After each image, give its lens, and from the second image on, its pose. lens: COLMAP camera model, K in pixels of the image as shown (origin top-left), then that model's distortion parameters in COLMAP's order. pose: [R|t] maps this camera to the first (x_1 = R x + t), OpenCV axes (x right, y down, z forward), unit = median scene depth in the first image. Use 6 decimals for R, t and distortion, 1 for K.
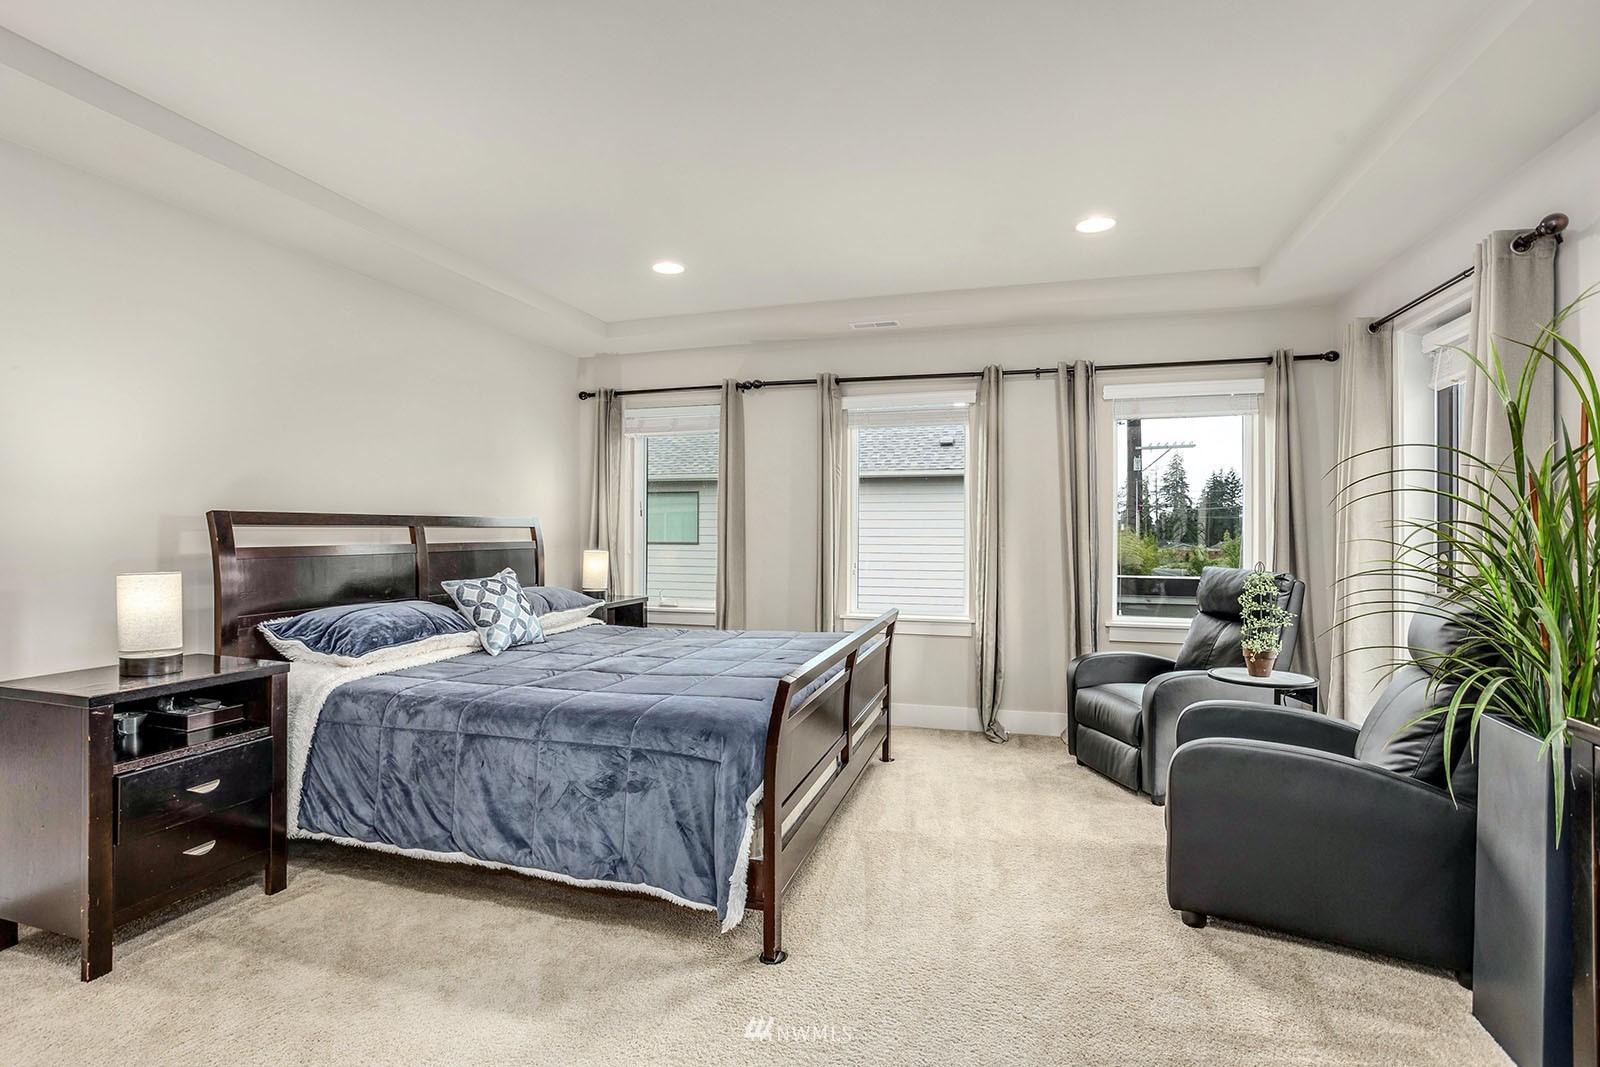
lens RADIAL K [[777.6, 0, 791.6], [0, 777.6, 526.8], [0, 0, 1]] dist [-0.036959, 0.008263]
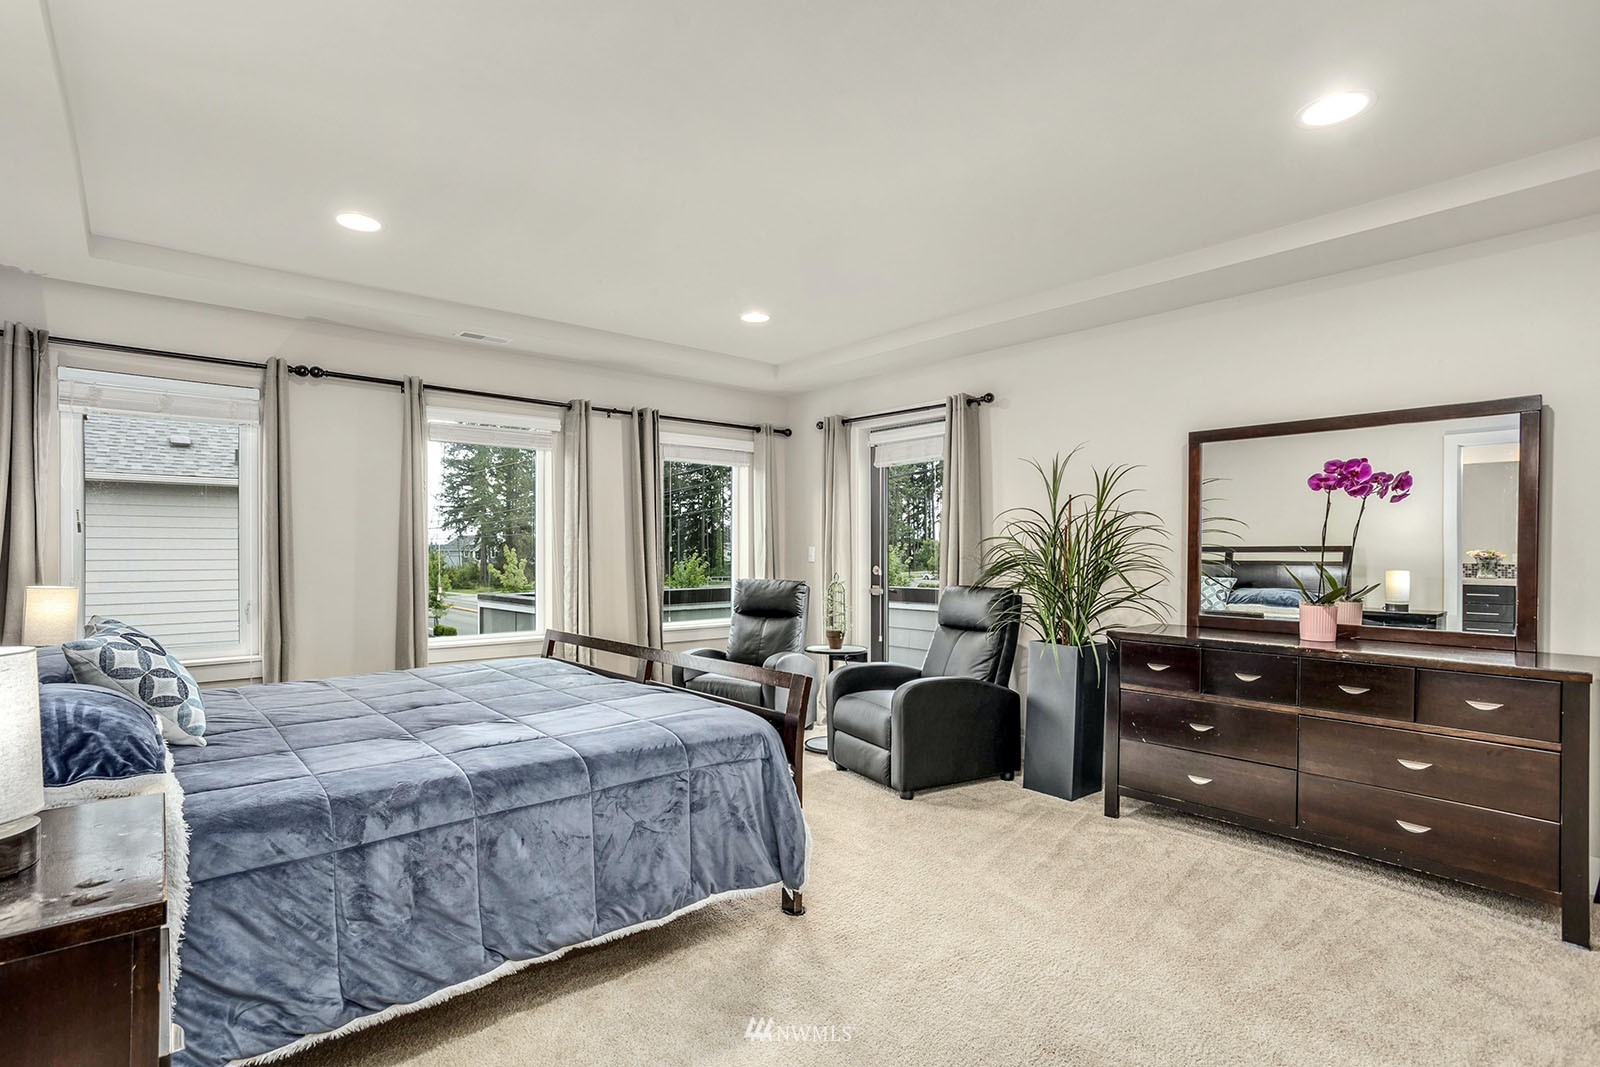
lens RADIAL K [[777.6, 0, 795.6], [0, 777.6, 546.2], [0, 0, 1]] dist [-0.036959, 0.008263]
pose [[0.530944, 0.001854, 0.847405, -0.554670], [0.000395, 0.999997, -0.002436, -0.000859], [-0.847407, 0.001628, 0.530941, 0.194830]]
